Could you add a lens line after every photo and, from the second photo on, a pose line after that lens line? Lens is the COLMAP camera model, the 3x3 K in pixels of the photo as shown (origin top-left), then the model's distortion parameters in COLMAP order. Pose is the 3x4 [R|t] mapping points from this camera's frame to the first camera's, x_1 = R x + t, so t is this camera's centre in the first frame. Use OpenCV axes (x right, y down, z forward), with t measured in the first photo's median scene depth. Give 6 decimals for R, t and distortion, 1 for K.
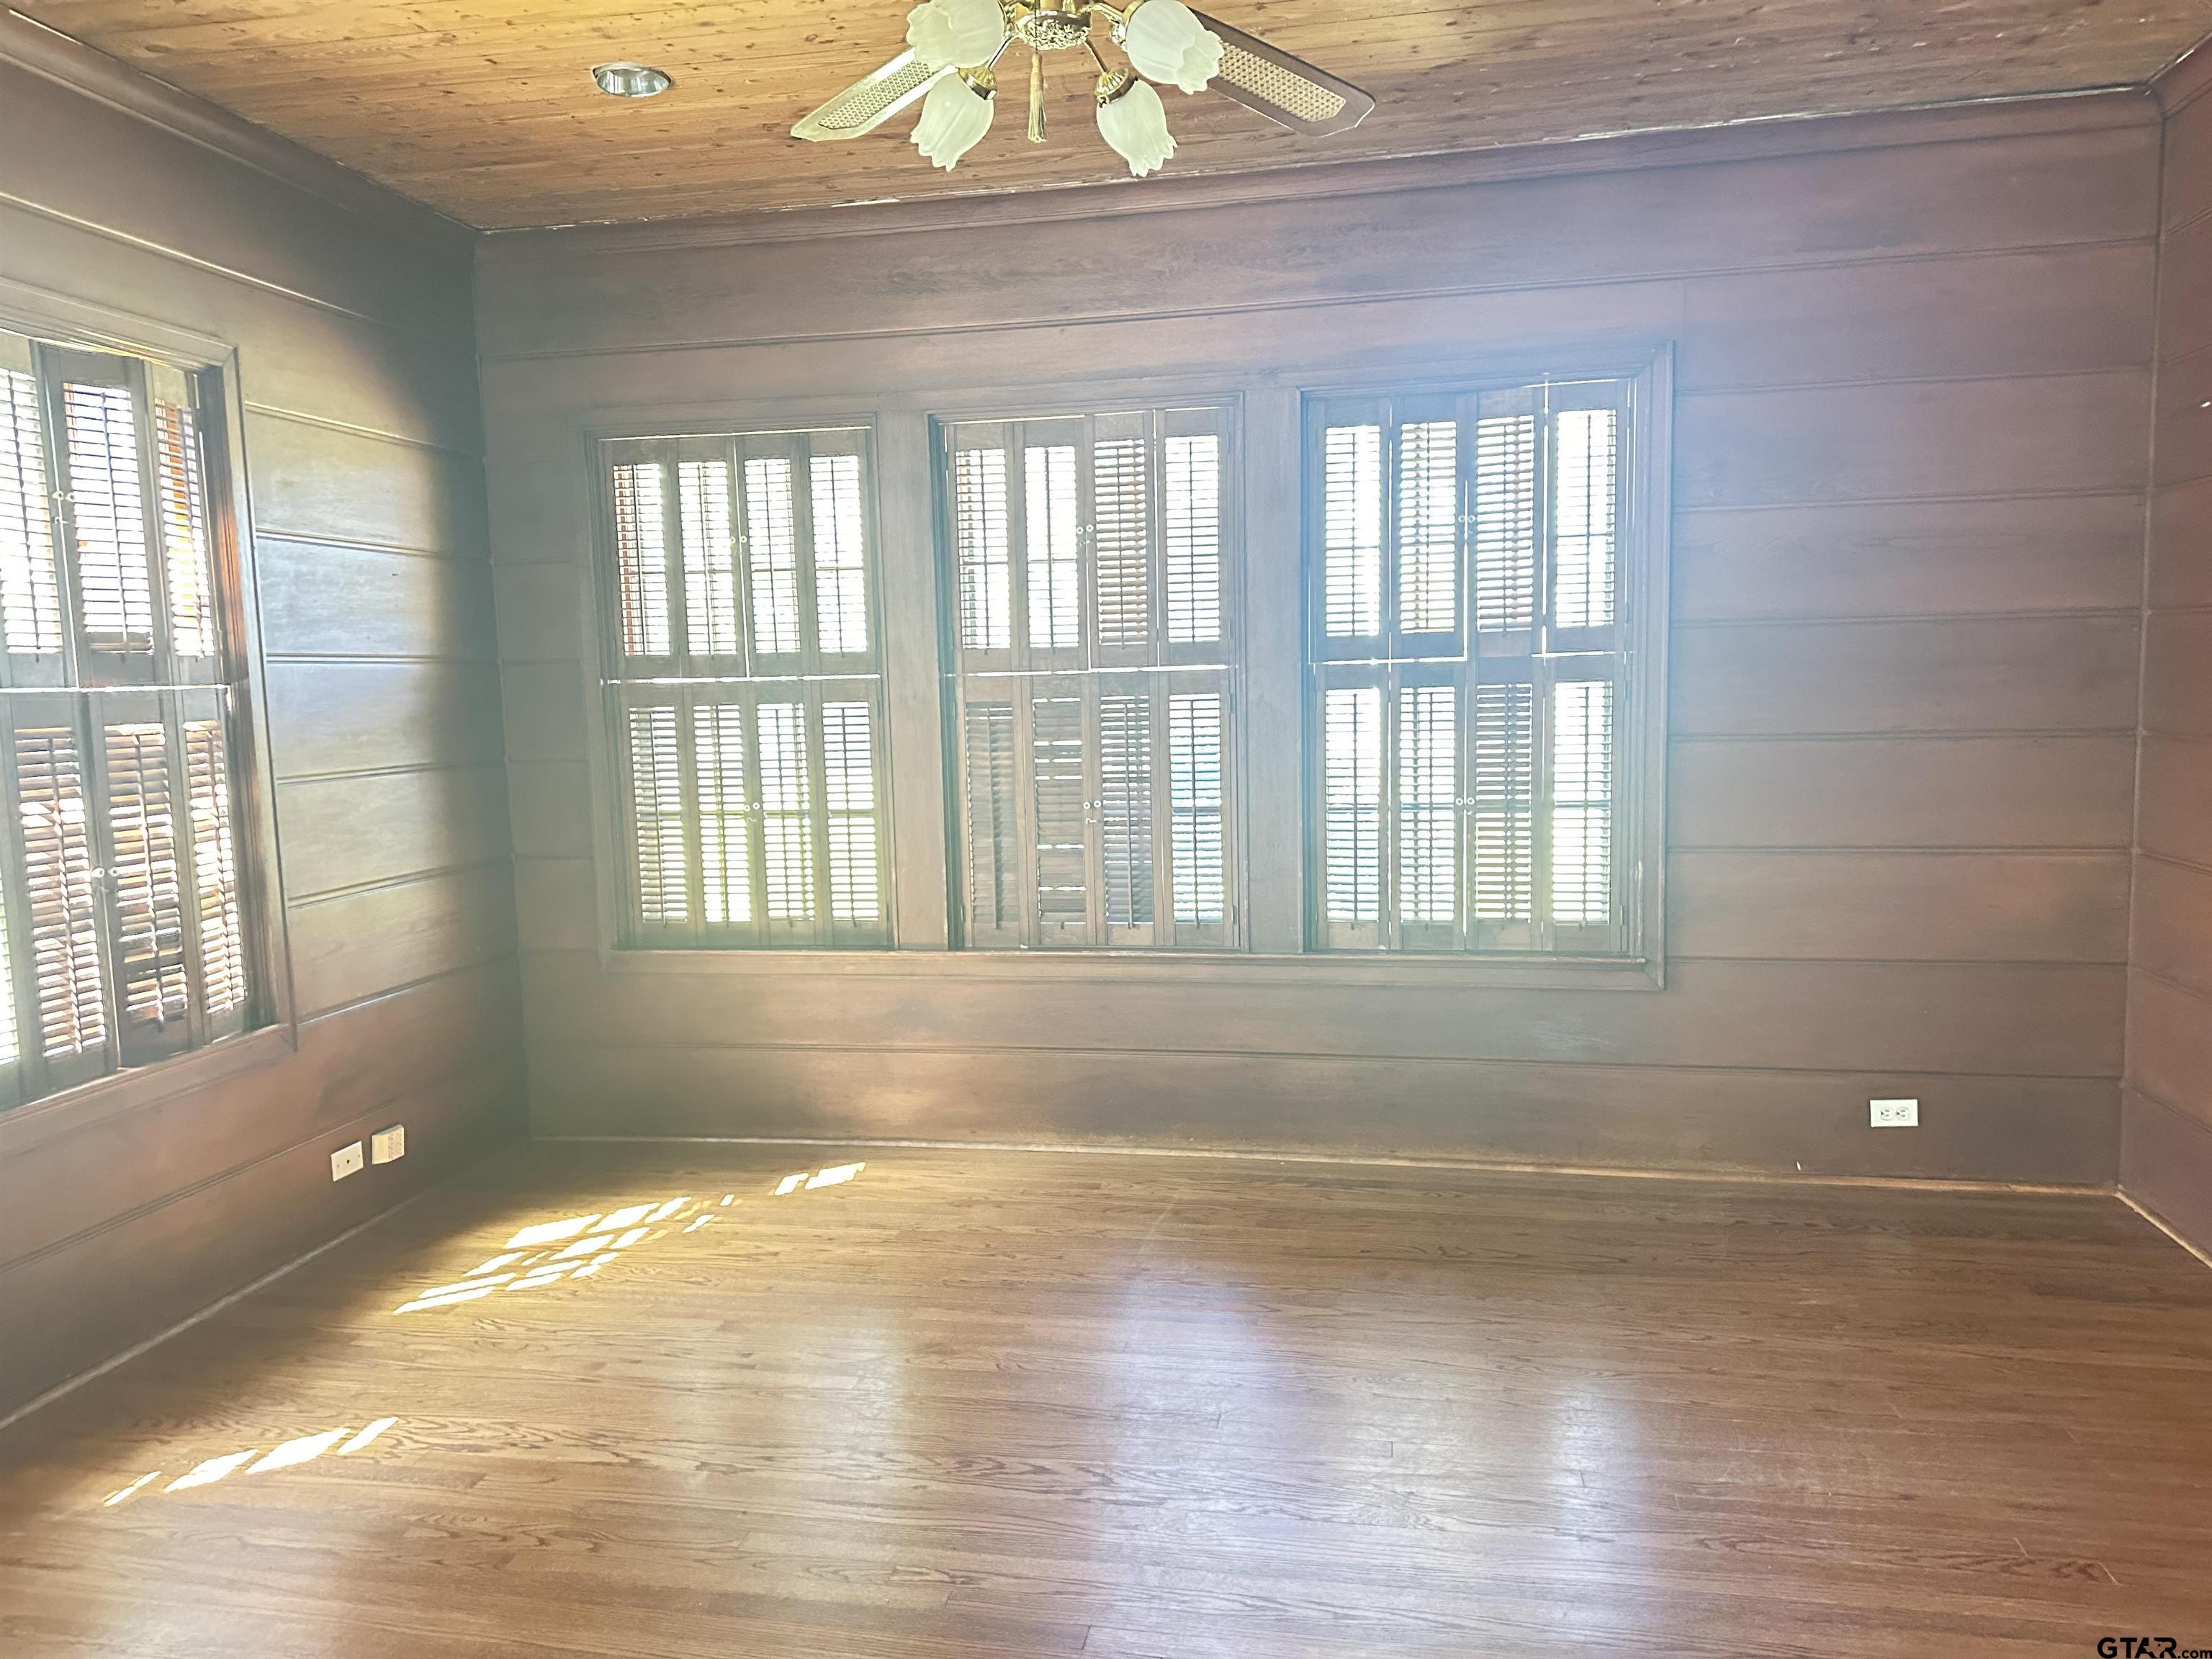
lens RADIAL K [[1542.1, 0, 1103.1], [0, 1542.1, 834.4], [0, 0, 1]] dist [0.045995, -0.056406]
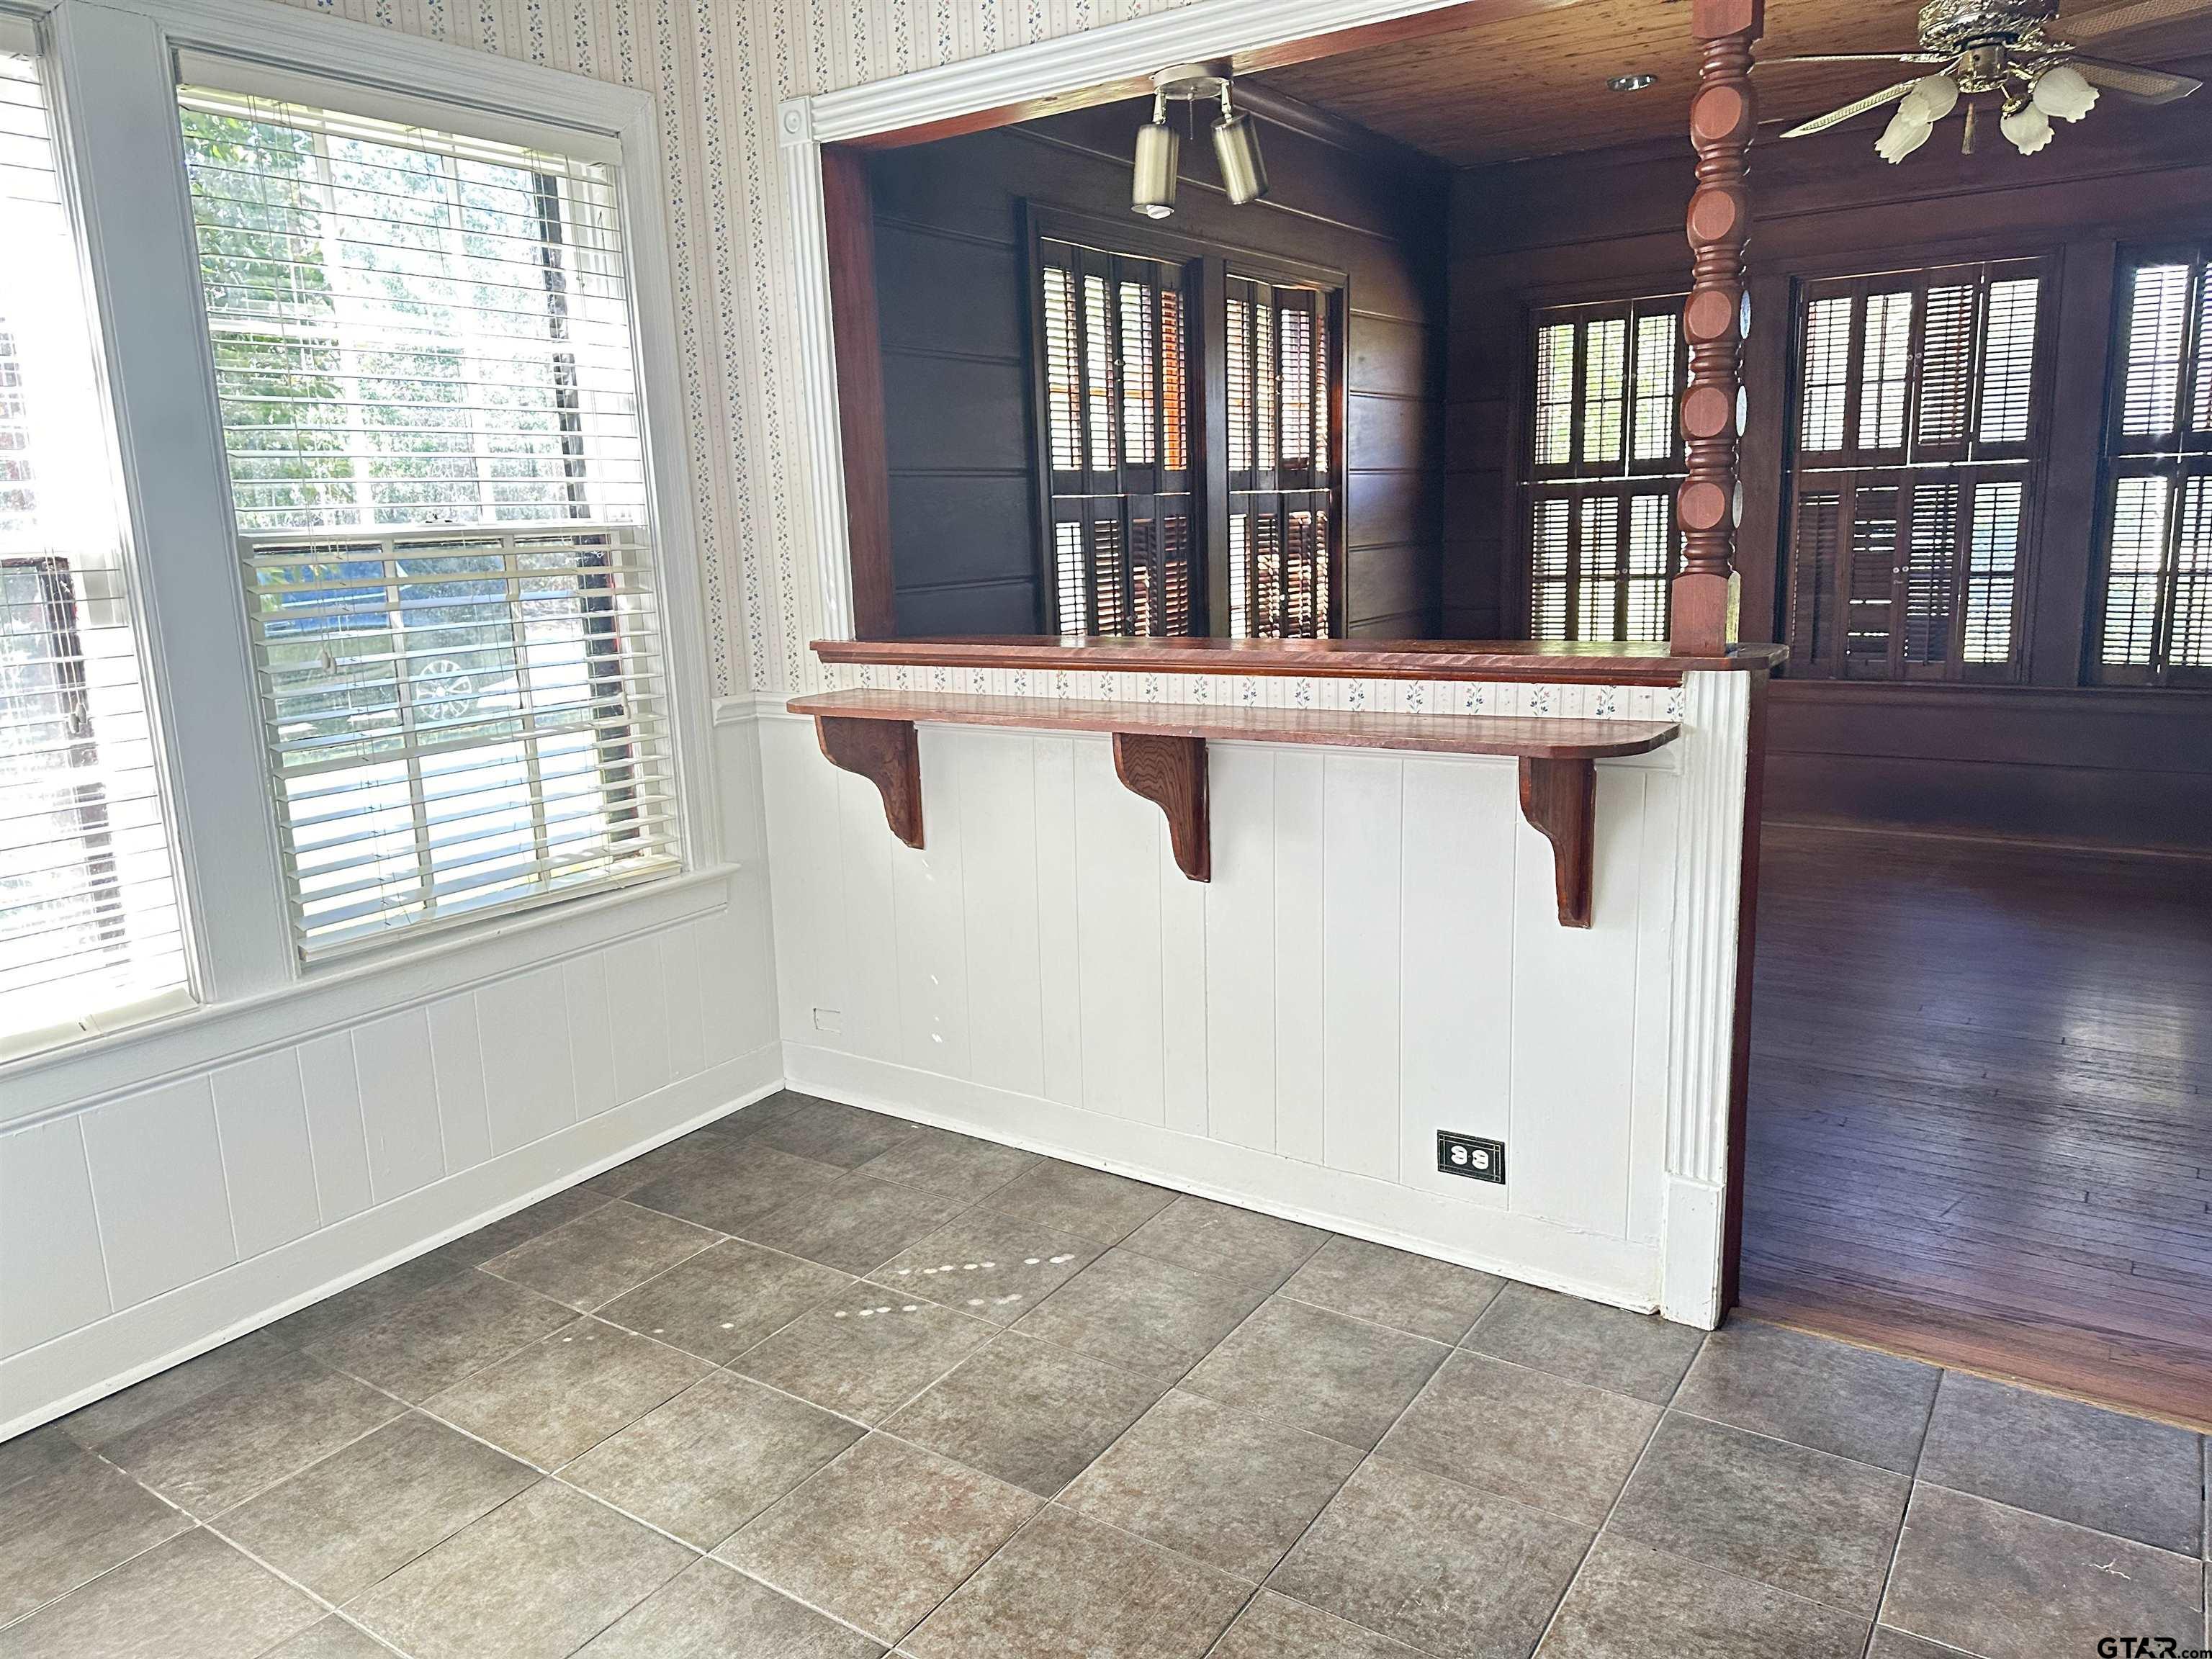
lens RADIAL K [[1542.1, 0, 1098.2], [0, 1542.1, 800.6], [0, 0, 1]] dist [0.045995, -0.056406]
pose [[0.916103, 0.065933, -0.395486, -0.098409], [-0.025036, 0.993868, 0.107698, 0.051940], [0.400161, -0.088761, 0.912136, -0.515182]]
